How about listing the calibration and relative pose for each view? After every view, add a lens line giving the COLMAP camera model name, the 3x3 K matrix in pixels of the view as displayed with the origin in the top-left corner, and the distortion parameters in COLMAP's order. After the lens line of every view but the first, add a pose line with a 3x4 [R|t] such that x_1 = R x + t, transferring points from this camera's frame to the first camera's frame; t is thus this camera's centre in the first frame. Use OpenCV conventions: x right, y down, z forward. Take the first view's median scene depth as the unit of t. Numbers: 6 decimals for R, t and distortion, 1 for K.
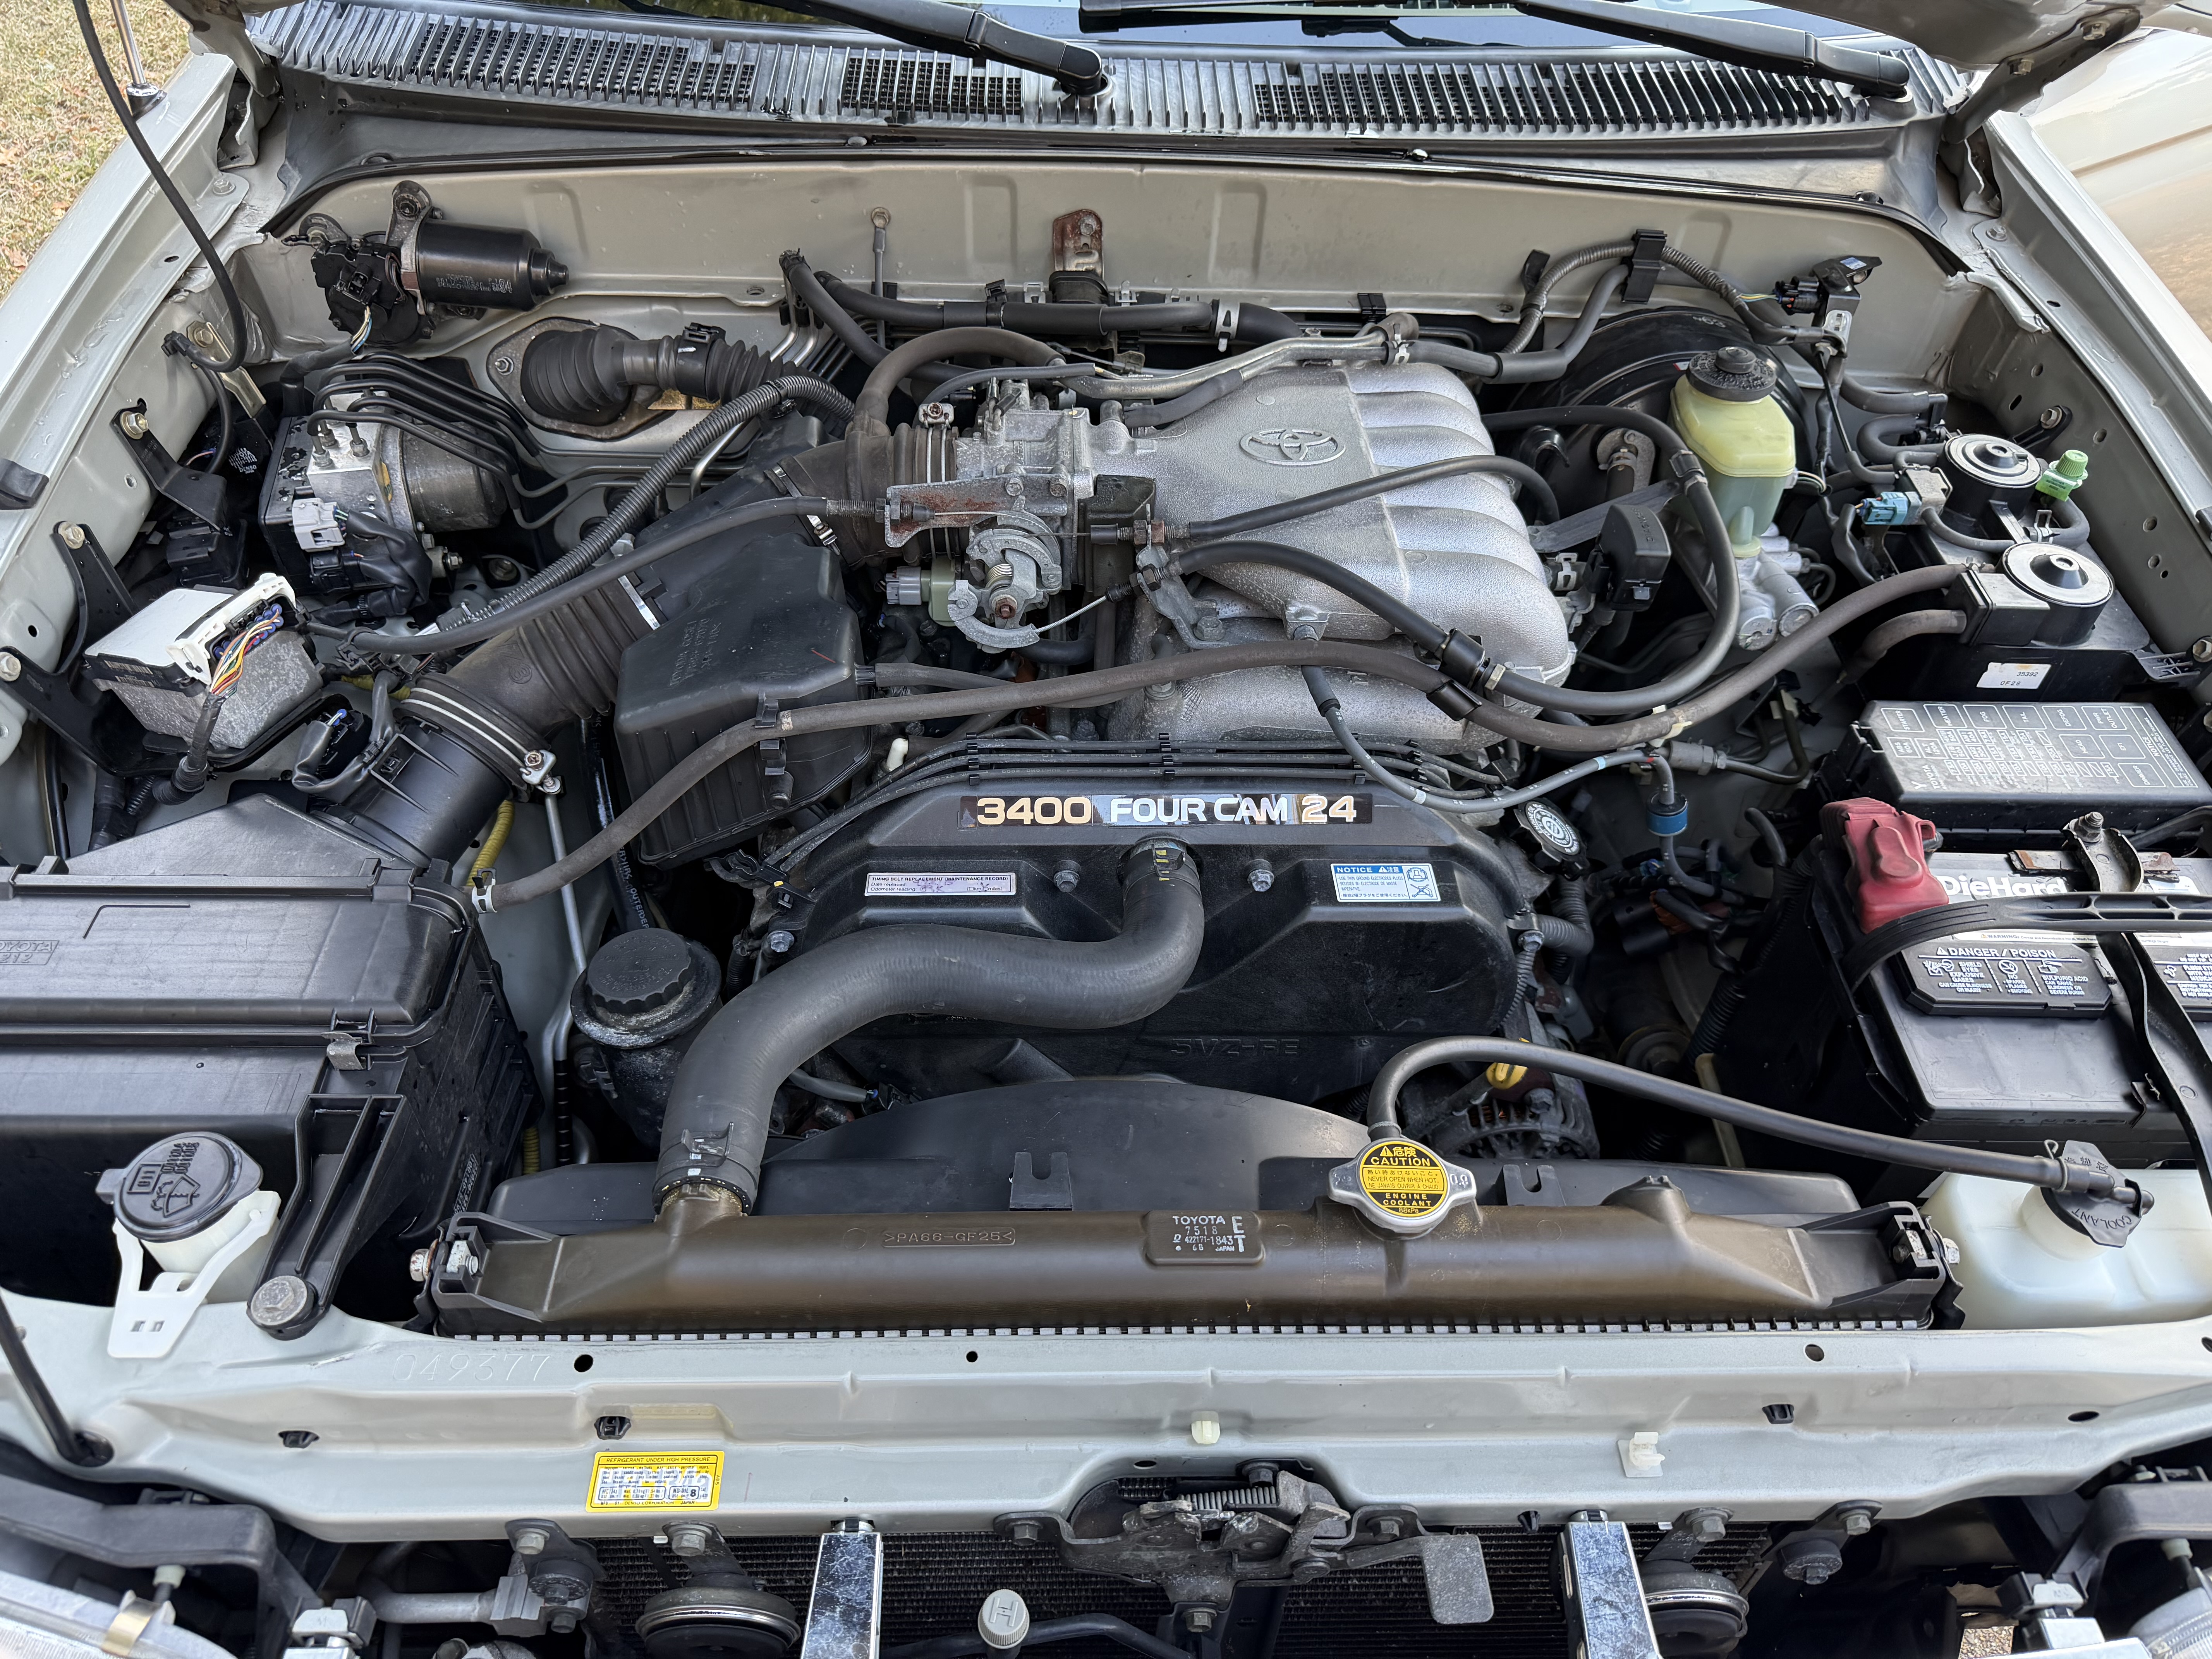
lens RADIAL K [[1530.0, 0, 1106.0], [0, 1530.0, 829.5], [0, 0, 1]] dist [0.017937, -0.040498]
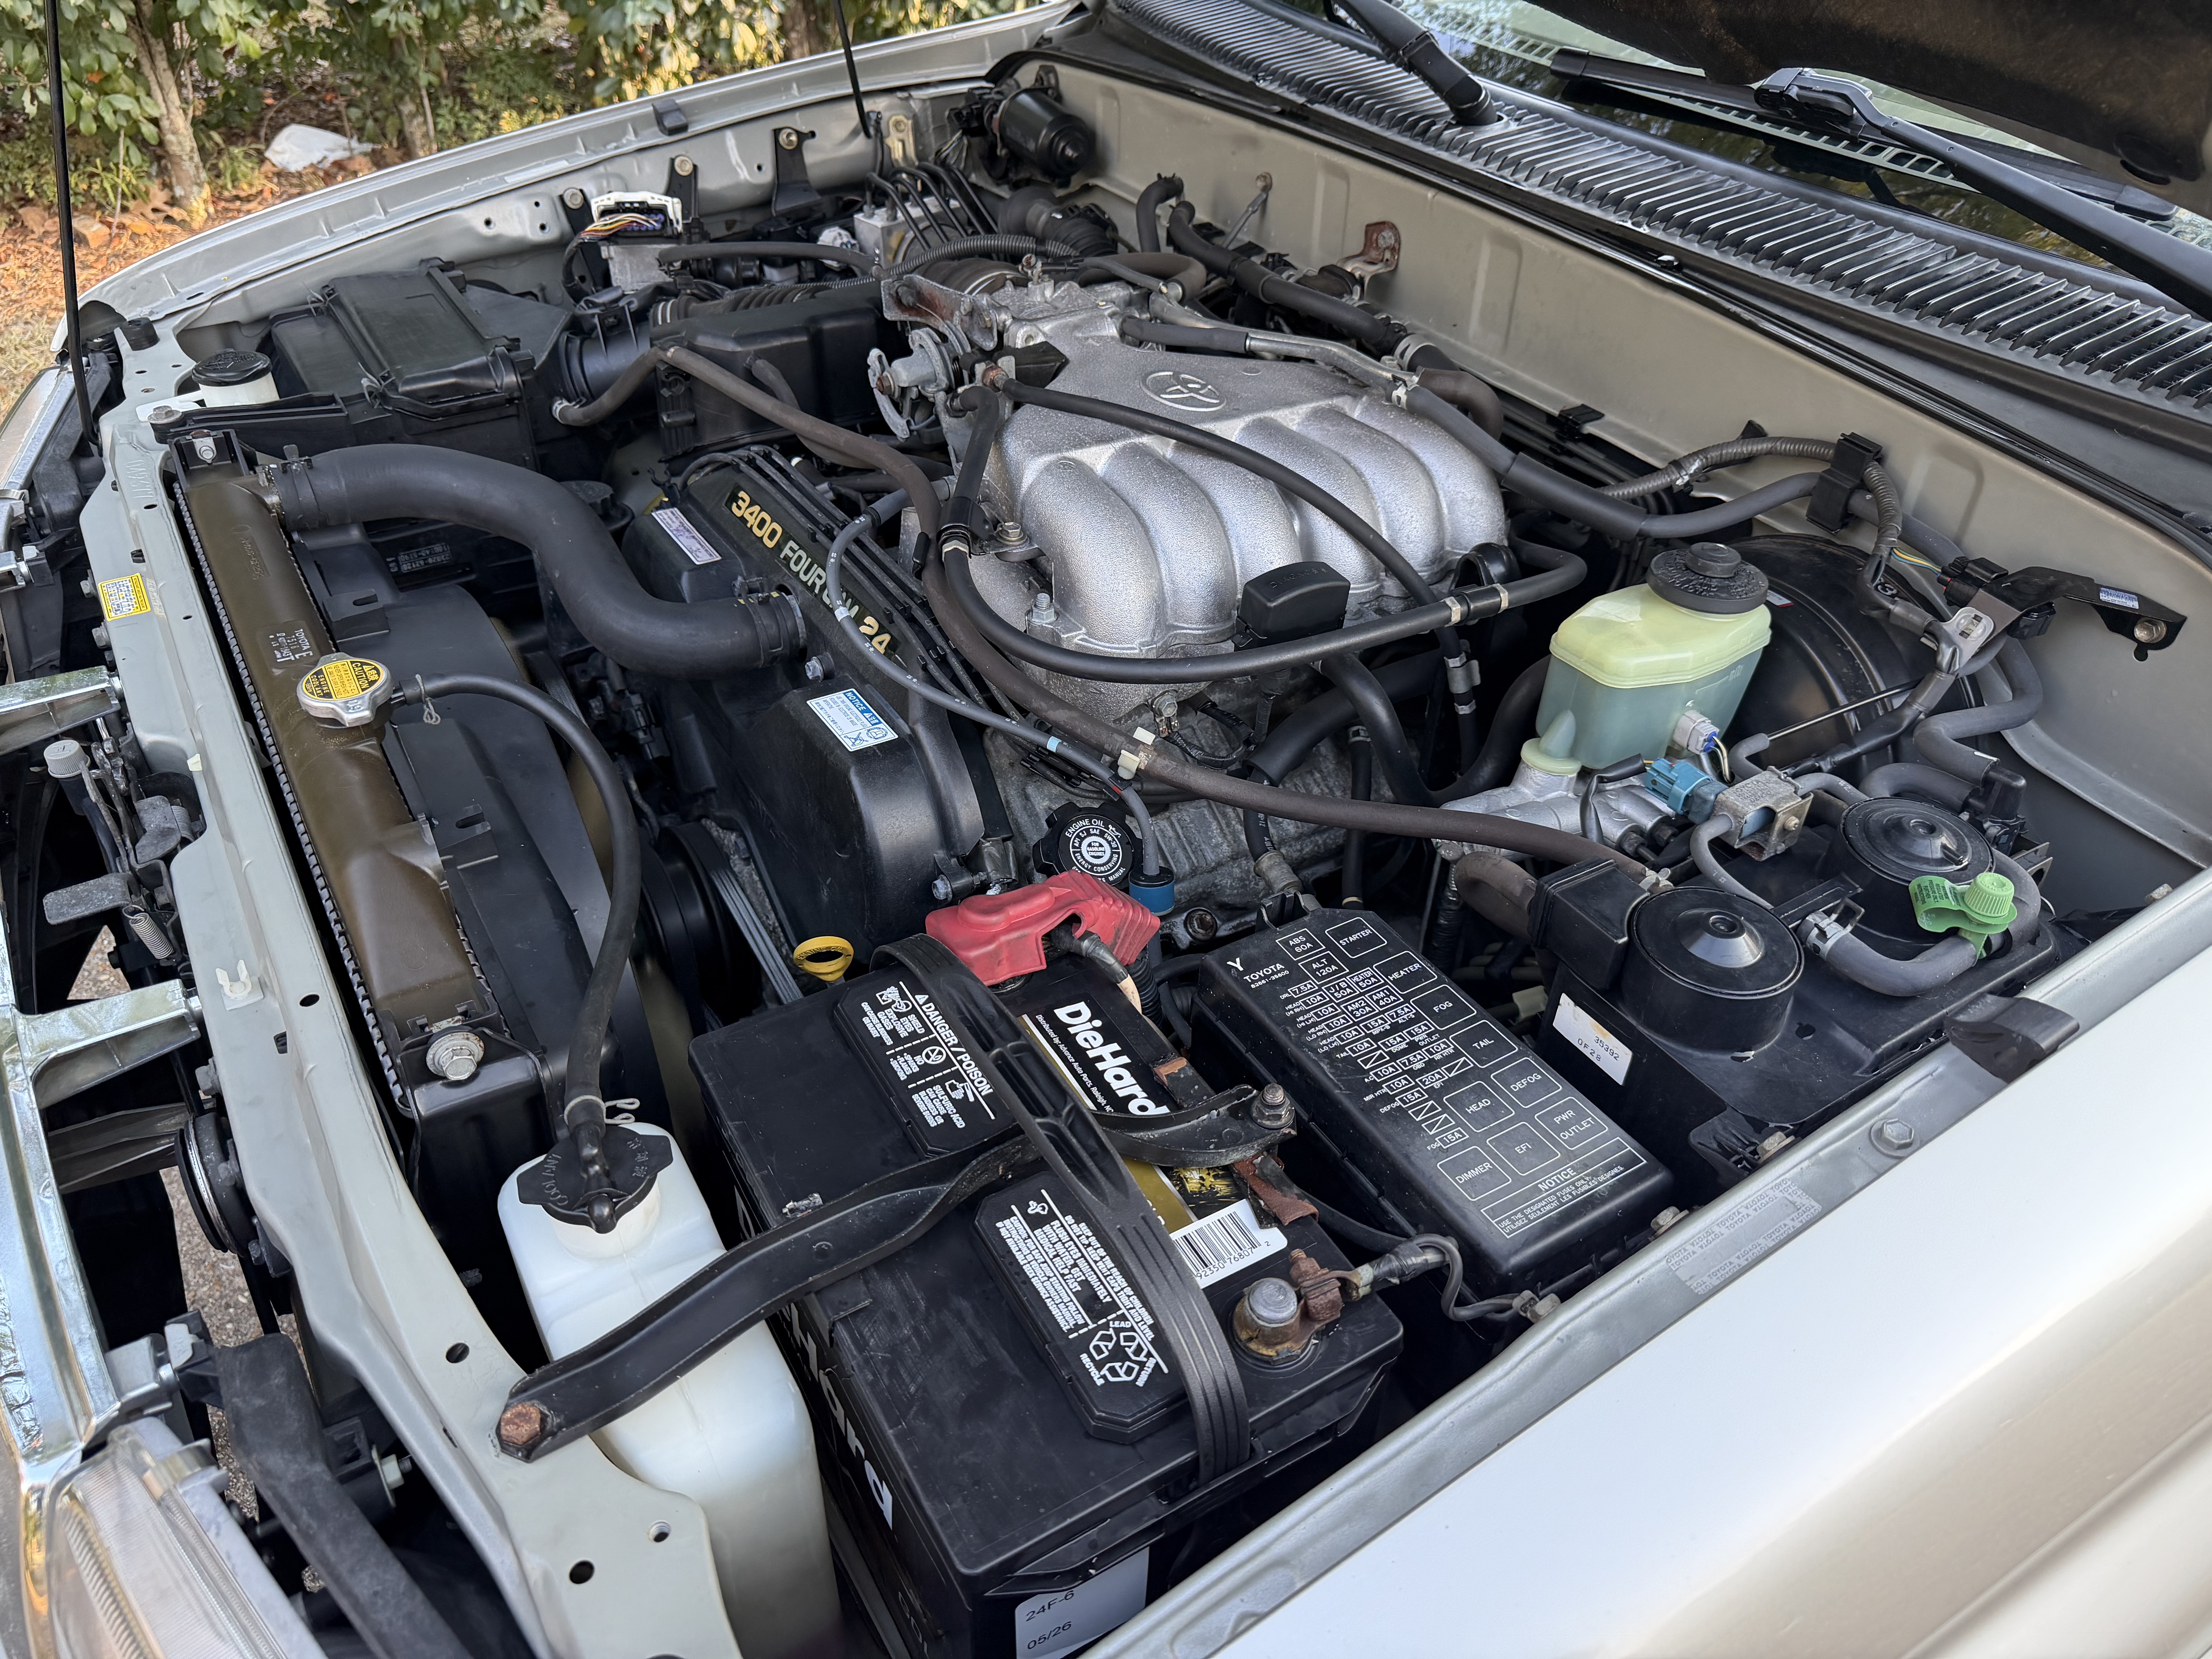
lens RADIAL K [[1530.0, 0, 1106.0], [0, 1530.0, 829.5], [0, 0, 1]] dist [0.017937, -0.040498]
pose [[0.512783, 0.519205, -0.683725, 0.783939], [-0.623859, 0.772468, 0.118710, -0.104486], [0.589791, 0.365676, 0.720019, 0.321572]]
